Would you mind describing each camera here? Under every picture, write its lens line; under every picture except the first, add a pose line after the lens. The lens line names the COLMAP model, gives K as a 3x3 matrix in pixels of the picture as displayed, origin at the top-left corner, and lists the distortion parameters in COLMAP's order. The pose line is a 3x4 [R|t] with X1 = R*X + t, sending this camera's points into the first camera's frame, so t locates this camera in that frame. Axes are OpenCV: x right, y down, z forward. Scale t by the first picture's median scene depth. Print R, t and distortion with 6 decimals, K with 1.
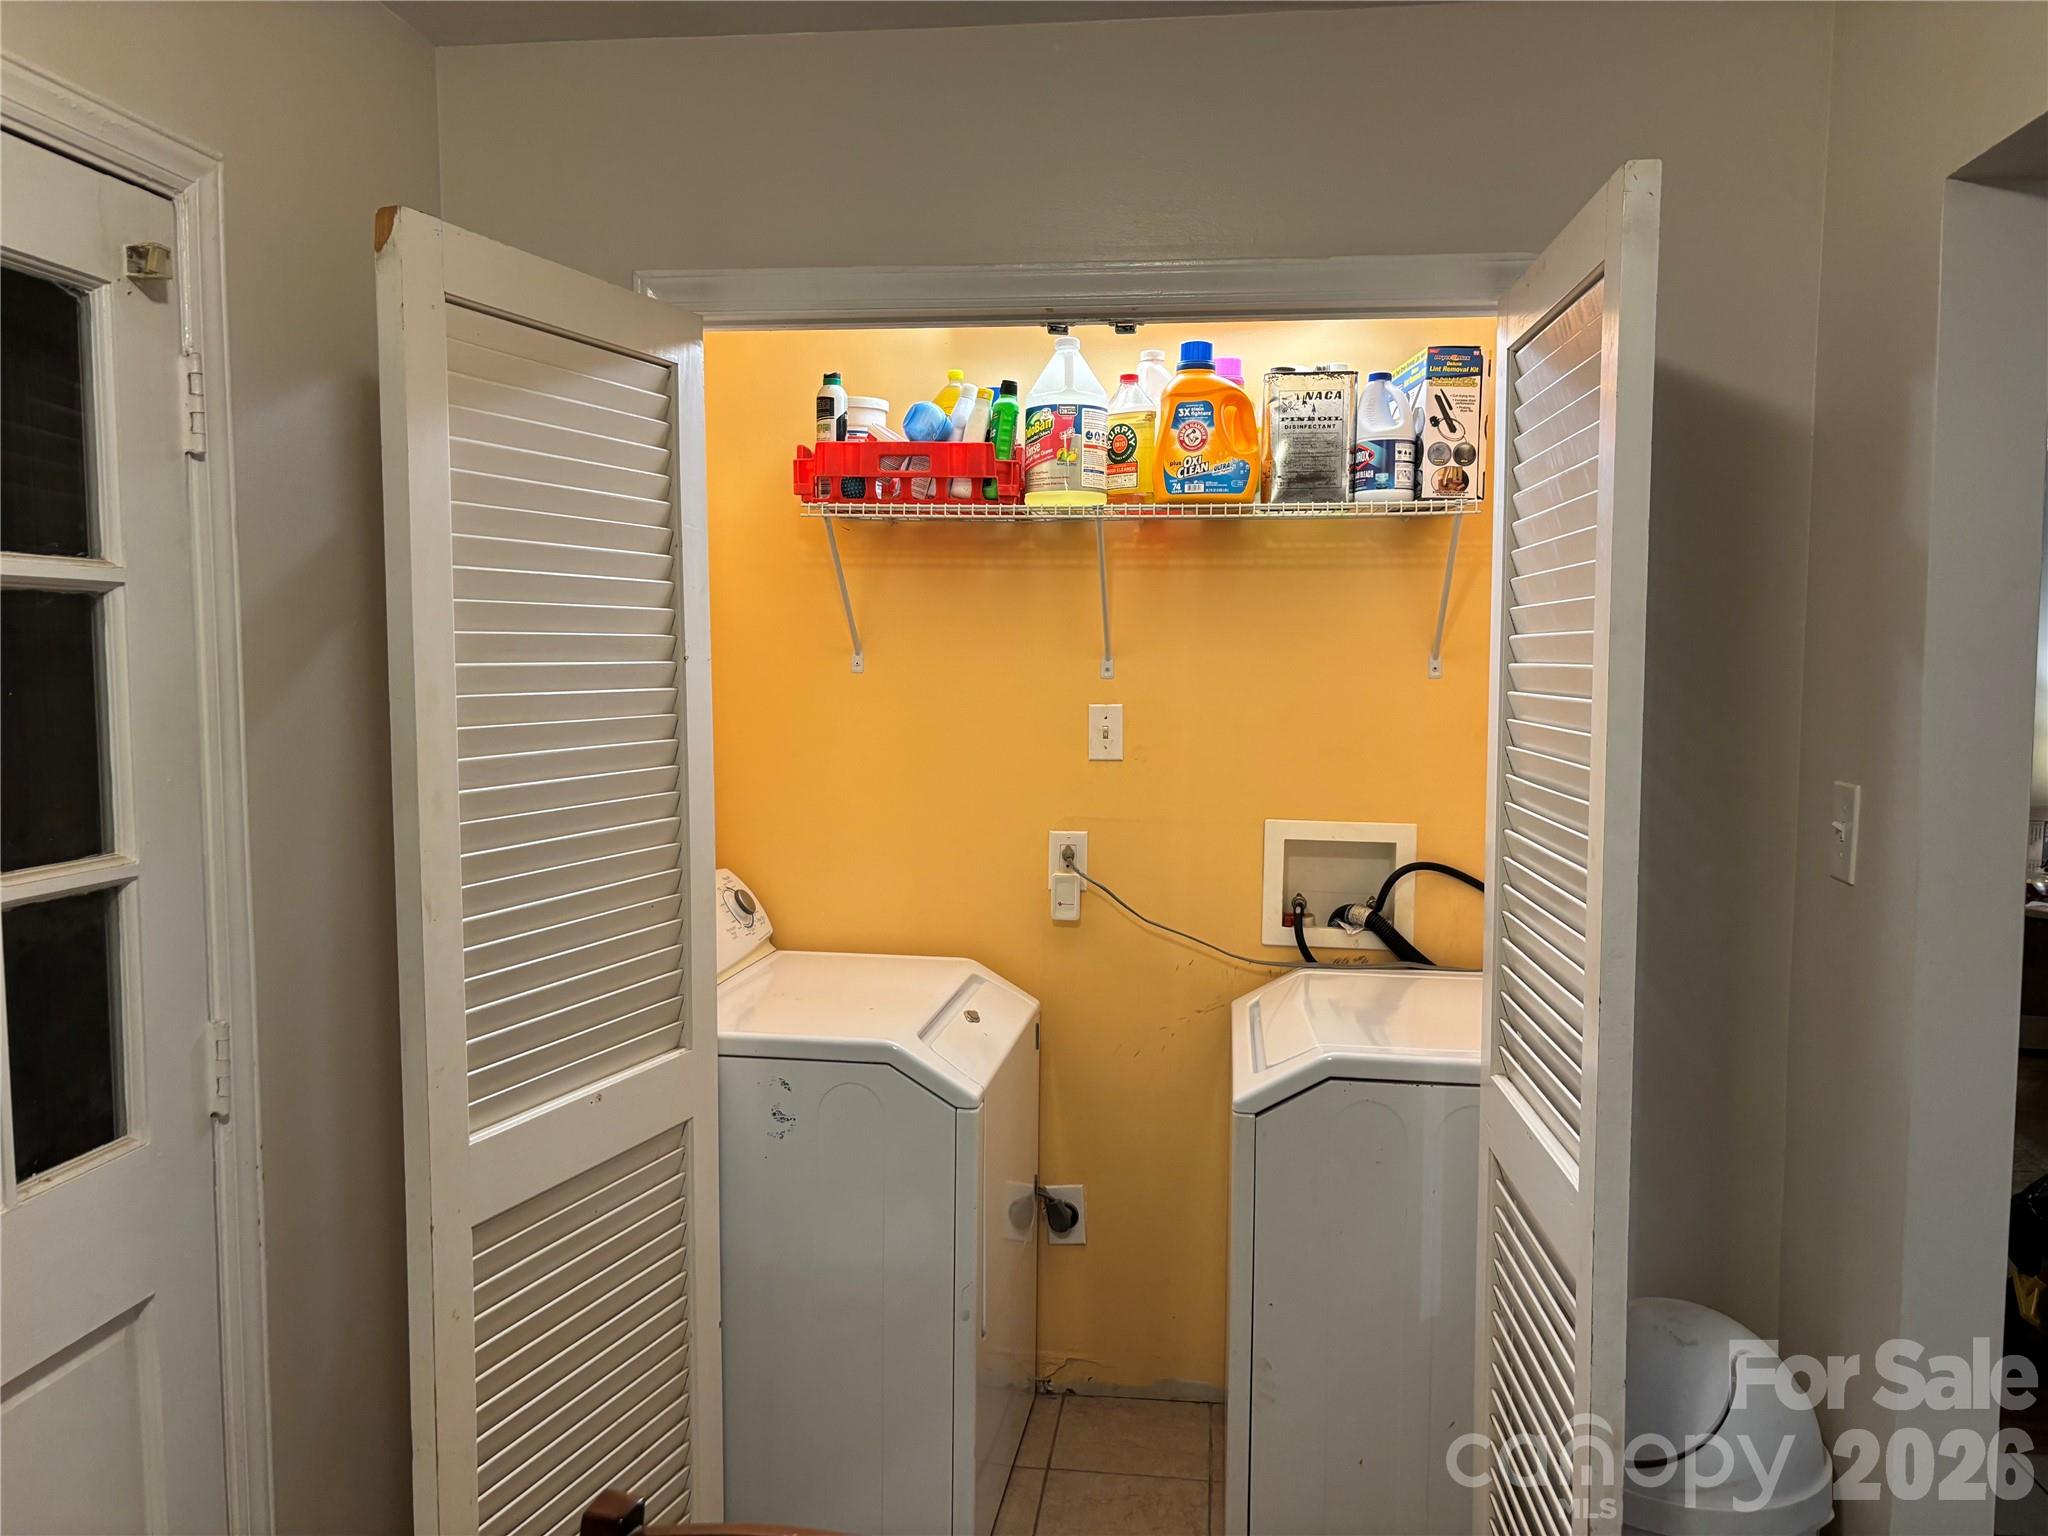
lens RADIAL K [[1551.8, 0, 1017.8], [0, 1551.8, 772.1], [0, 0, 1]] dist [0.011595, 0.011105]
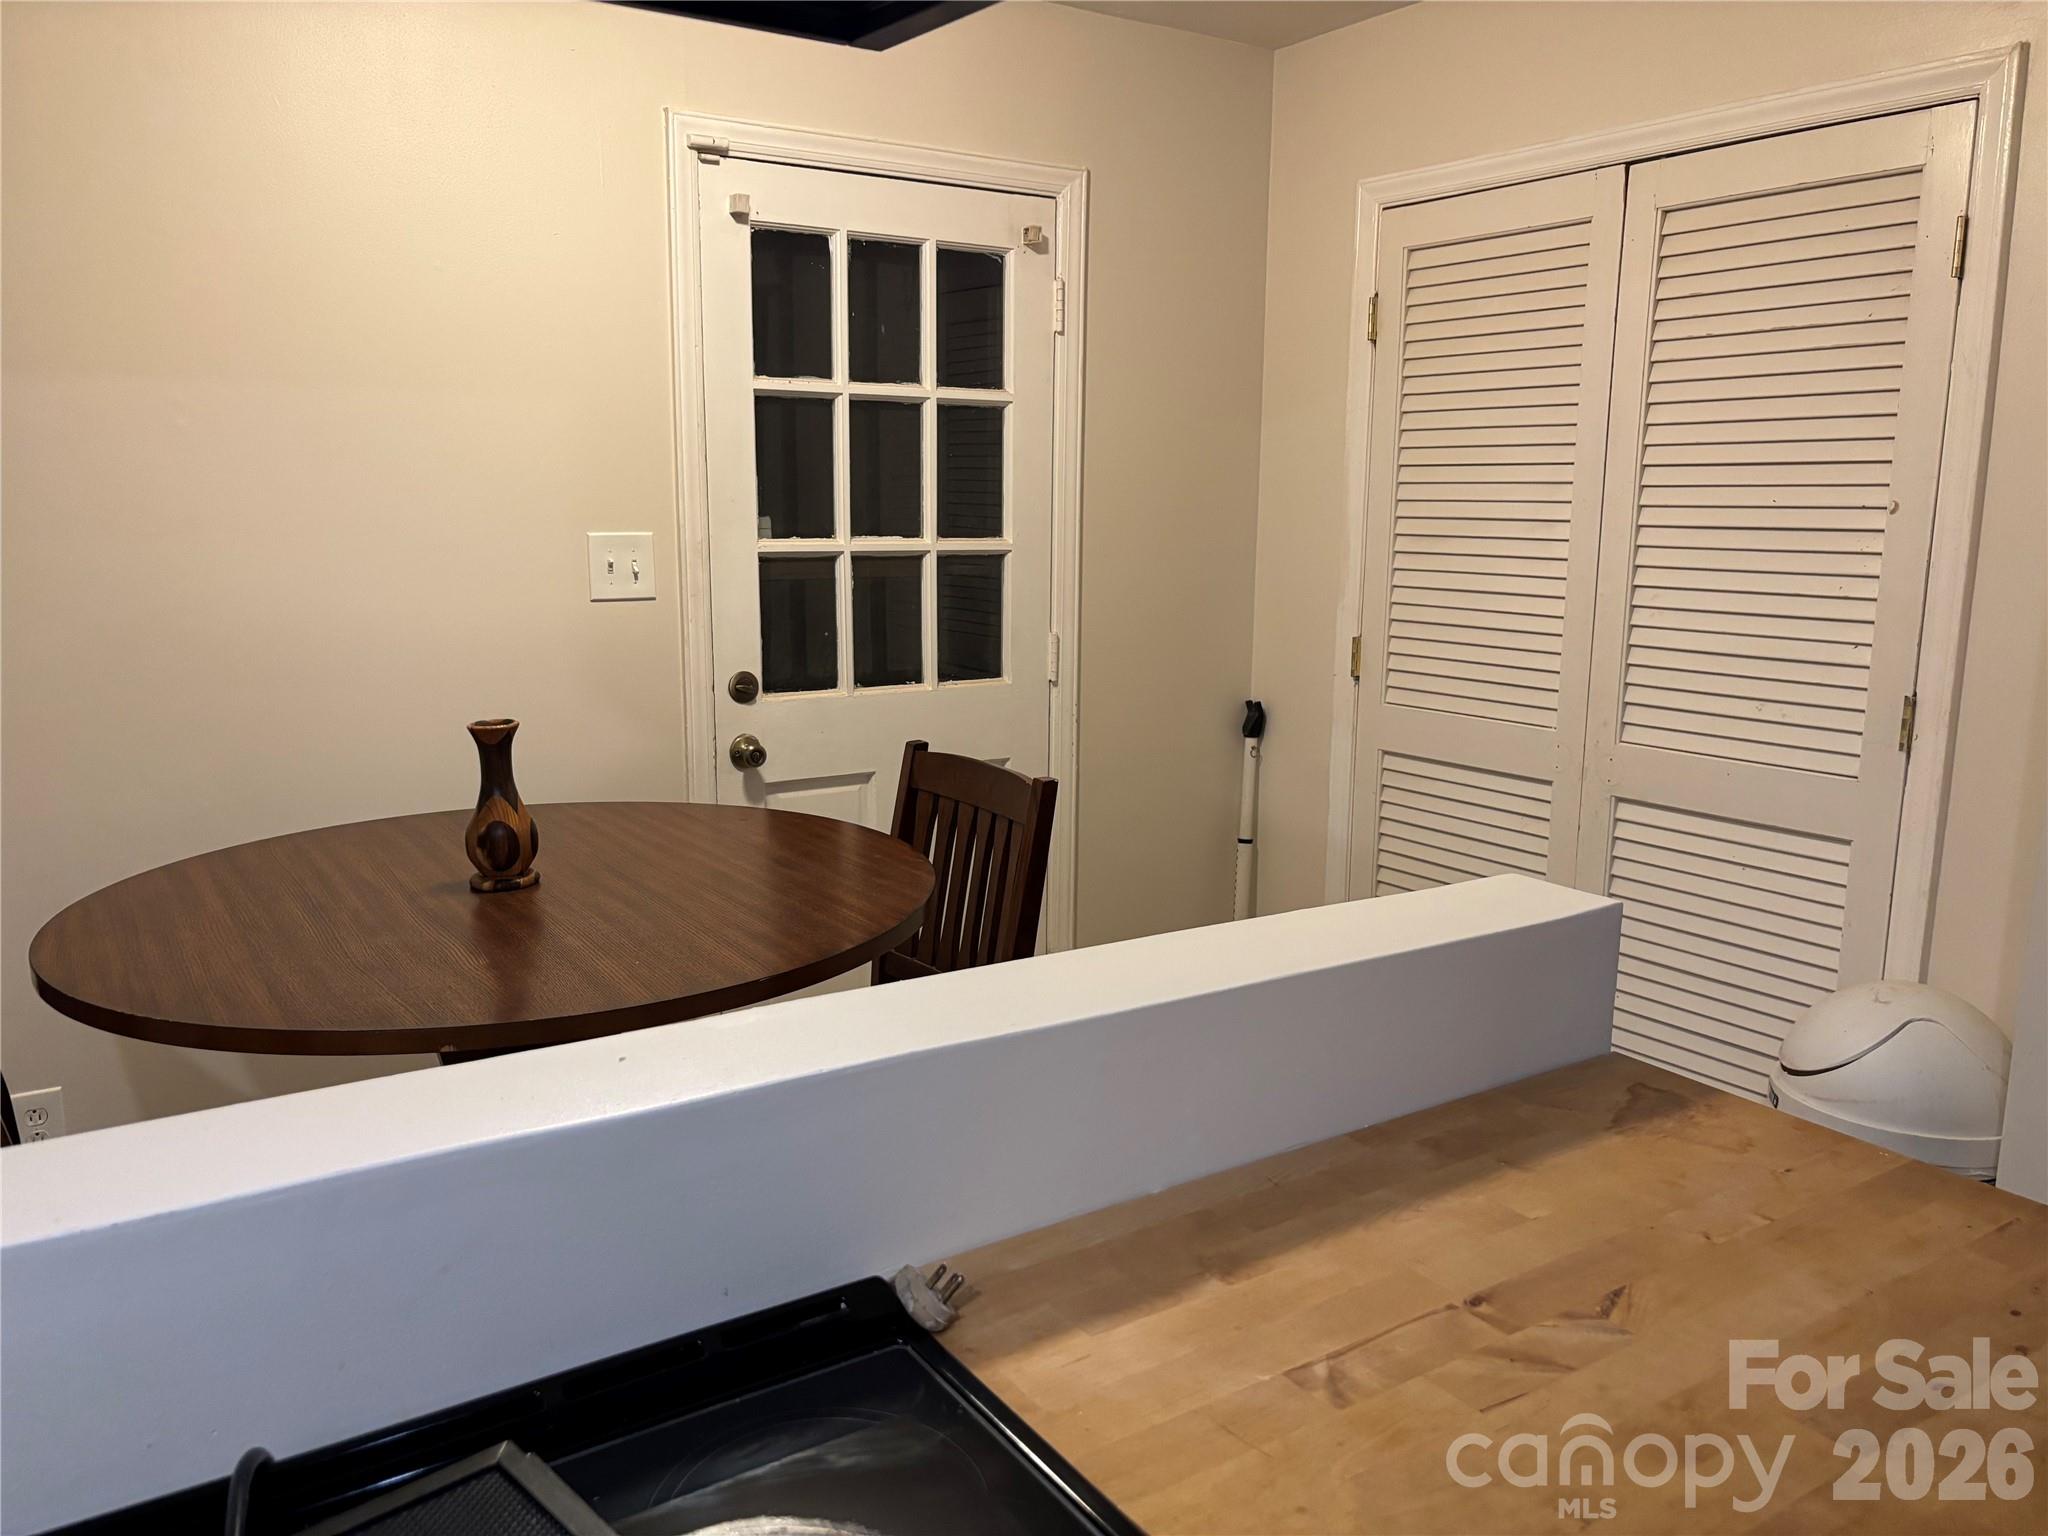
lens RADIAL K [[1551.8, 0, 1022.9], [0, 1551.8, 765.7], [0, 0, 1]] dist [0.011595, 0.011105]
pose [[0.646510, 0.144750, -0.749047, 0.994778], [-0.068332, 0.988876, 0.132118, 0.077299], [0.759839, -0.034232, 0.649209, -0.303483]]
